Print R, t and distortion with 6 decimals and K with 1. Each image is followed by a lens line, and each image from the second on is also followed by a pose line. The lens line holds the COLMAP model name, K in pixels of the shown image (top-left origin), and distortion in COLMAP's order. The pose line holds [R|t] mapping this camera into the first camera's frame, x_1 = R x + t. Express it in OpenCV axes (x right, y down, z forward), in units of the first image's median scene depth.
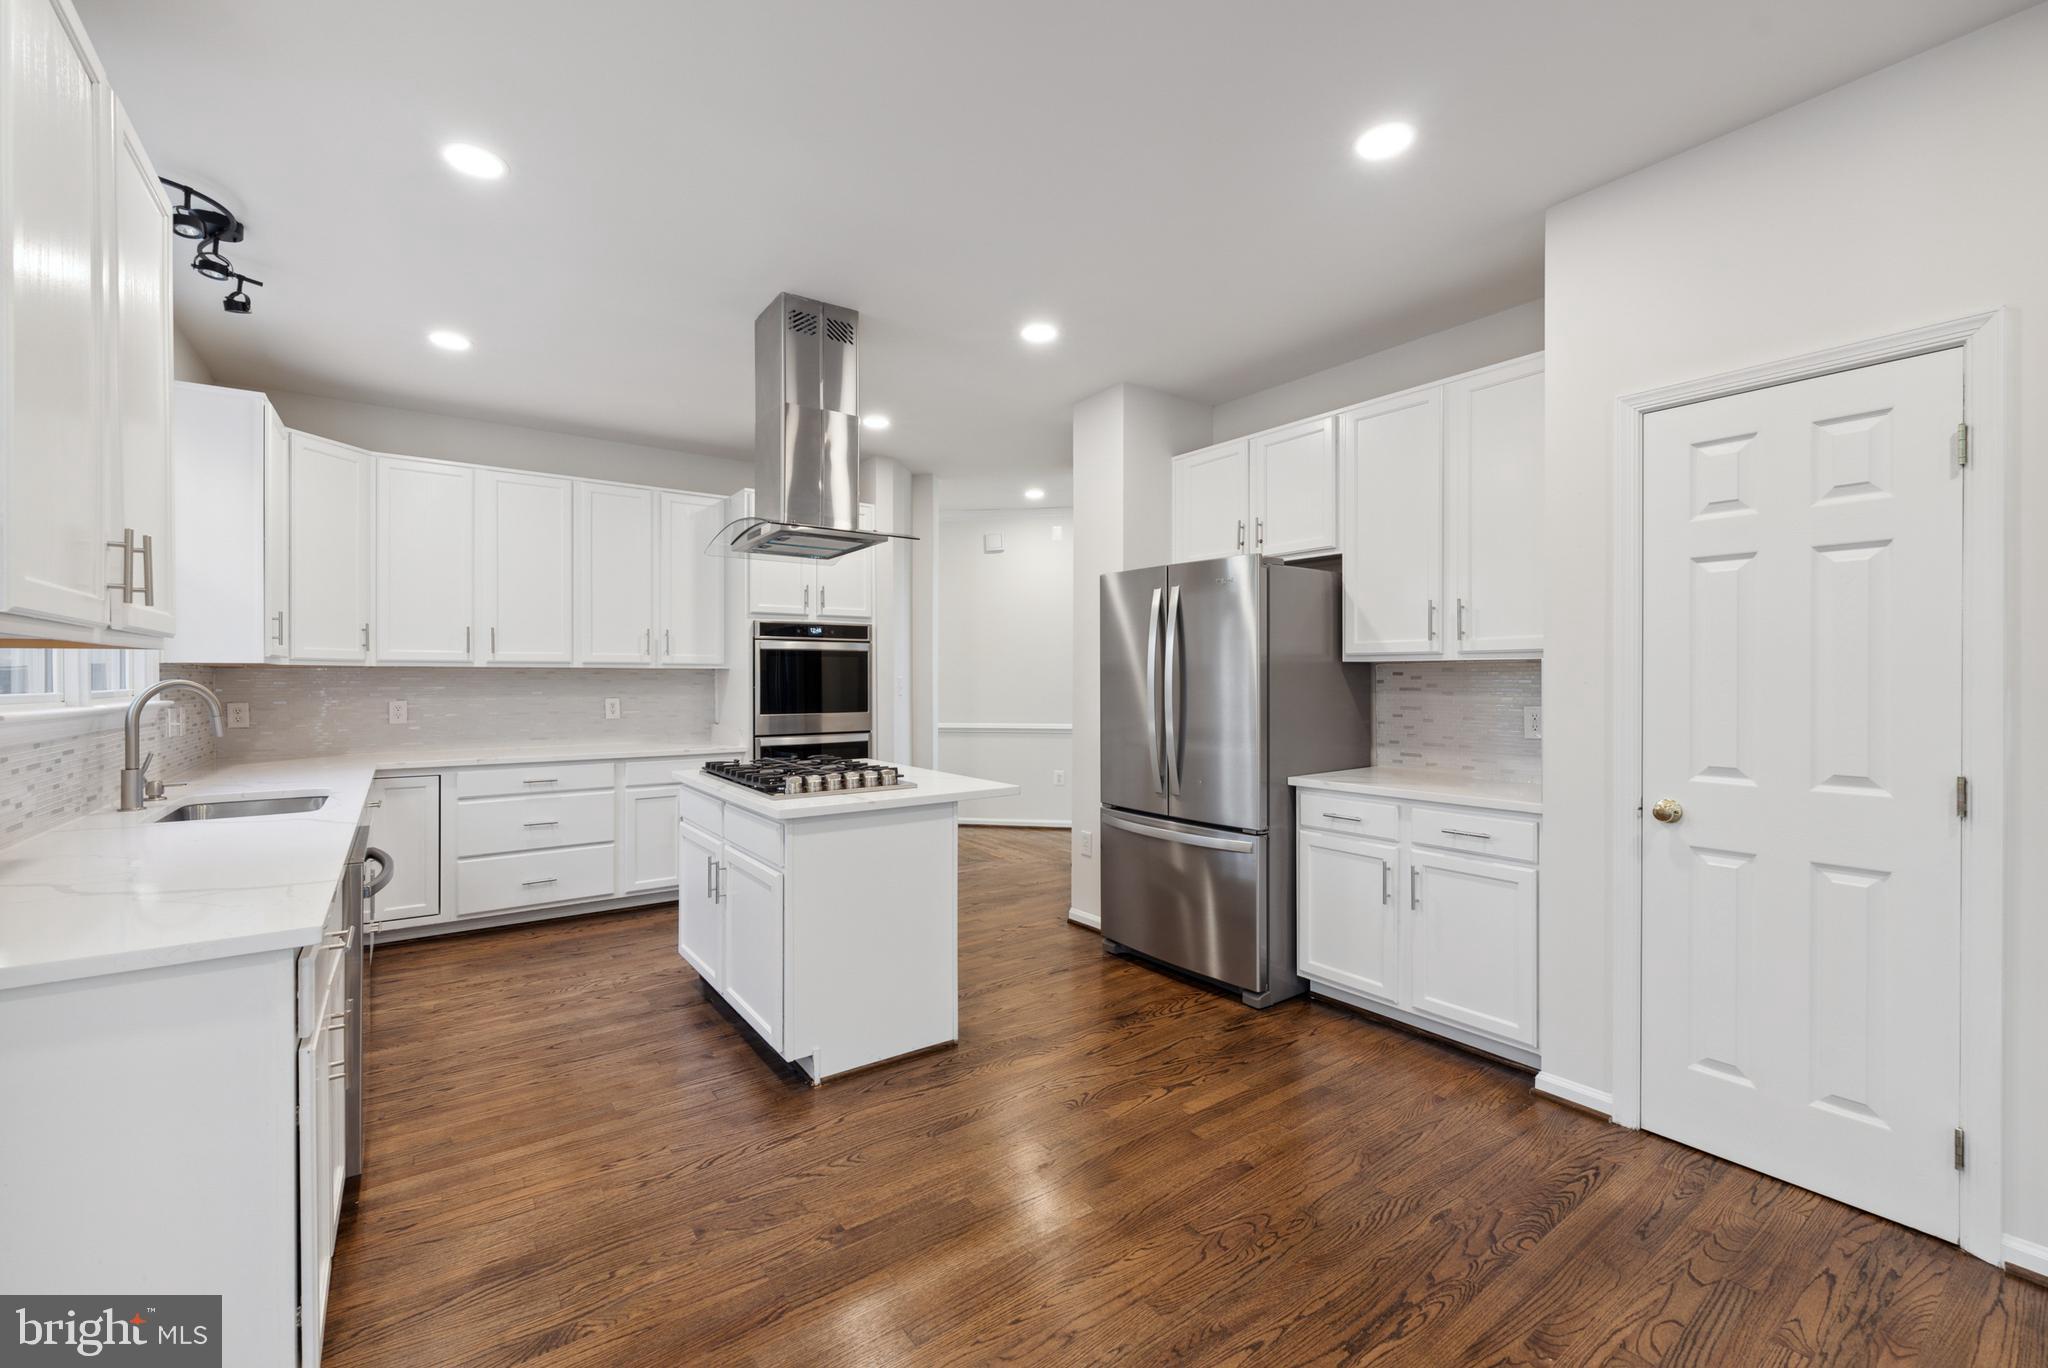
lens RADIAL K [[841.4, 0, 1016.5], [0, 841.4, 677.6], [0, 0, 1]] dist [0.002861, -0.000473]
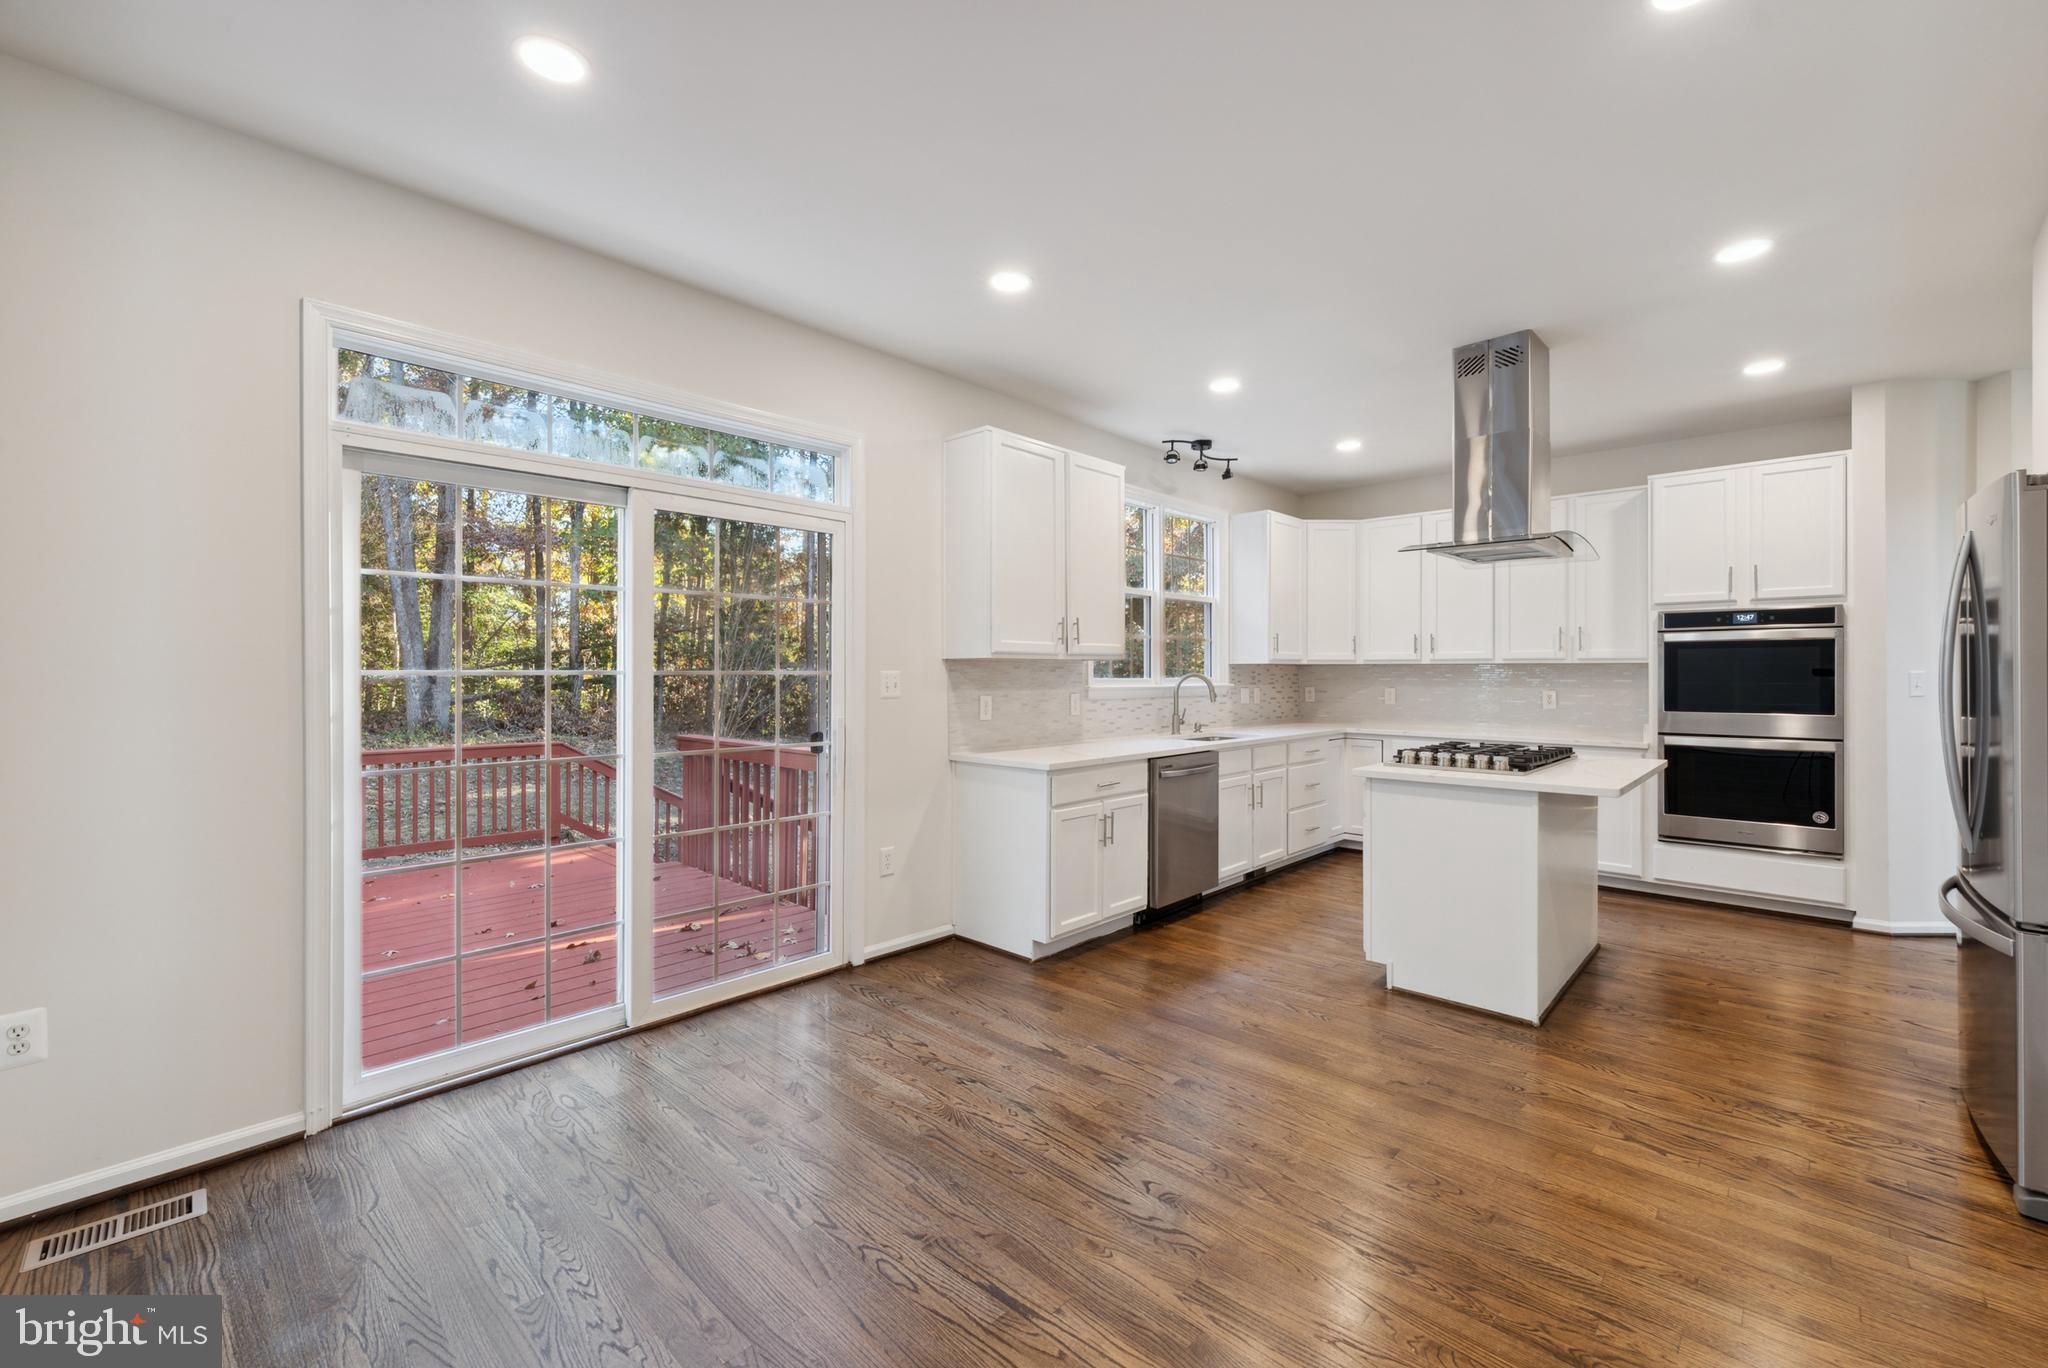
lens RADIAL K [[841.4, 0, 1021.5], [0, 841.4, 678.0], [0, 0, 1]] dist [0.002861, -0.000473]
pose [[0.184832, 0.006989, -0.982745, 0.499251], [0.001301, 0.999972, 0.007356, -0.001073], [0.982769, -0.002638, 0.184818, 0.114403]]
